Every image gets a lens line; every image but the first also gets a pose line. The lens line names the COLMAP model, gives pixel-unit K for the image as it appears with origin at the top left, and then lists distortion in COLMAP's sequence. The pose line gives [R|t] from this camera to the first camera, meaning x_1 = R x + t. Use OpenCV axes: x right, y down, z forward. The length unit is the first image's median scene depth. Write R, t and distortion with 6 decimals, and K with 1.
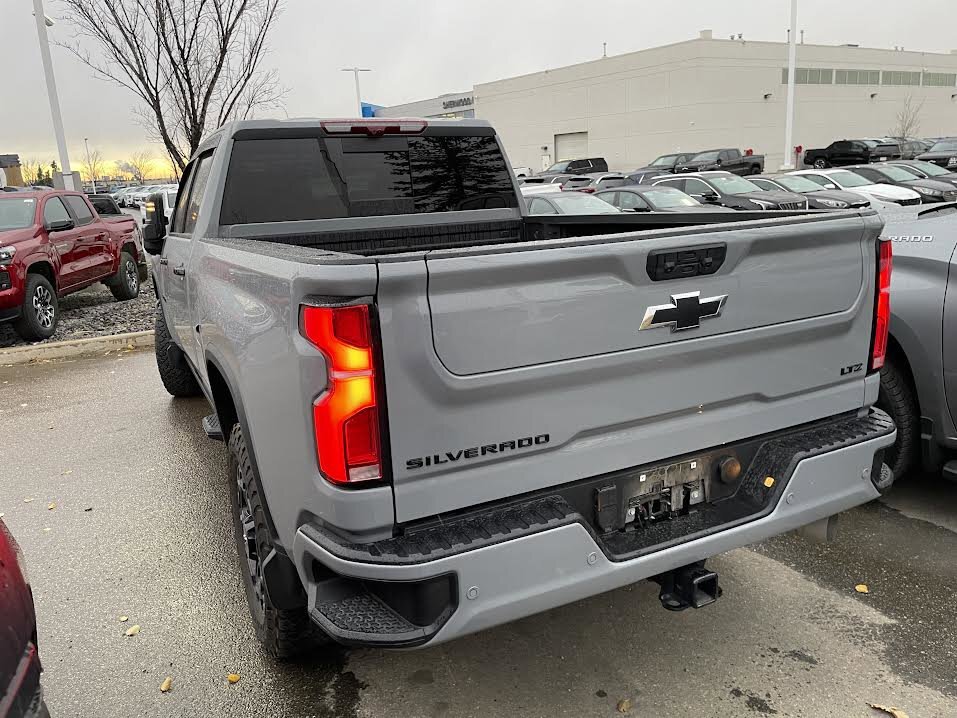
lens RADIAL K [[753.8, 0, 478.5], [0, 753.8, 359.0], [0, 0, 1]] dist [-0.006339, -0.007301]
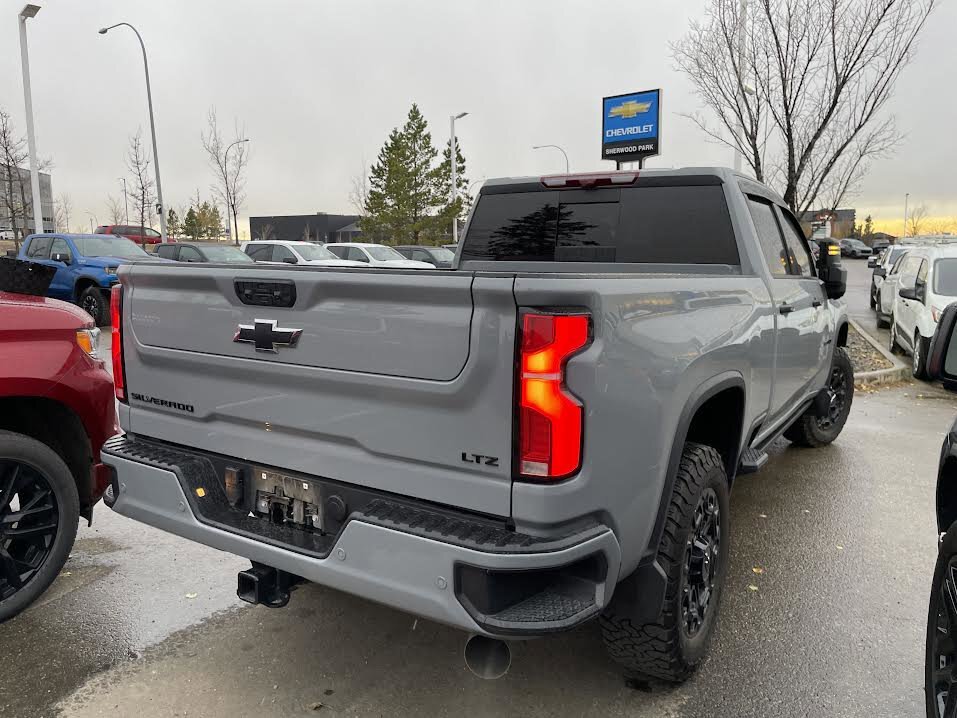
lens RADIAL K [[768.0, 0, 478.0], [0, 768.0, 367.0], [0, 0, 1]] dist [0.017542, 0.000455]
pose [[0.503892, 0.175858, -0.845675, 1.407348], [-0.230650, 0.970899, 0.064466, -0.163323], [0.832402, 0.162571, 0.529790, 0.642544]]
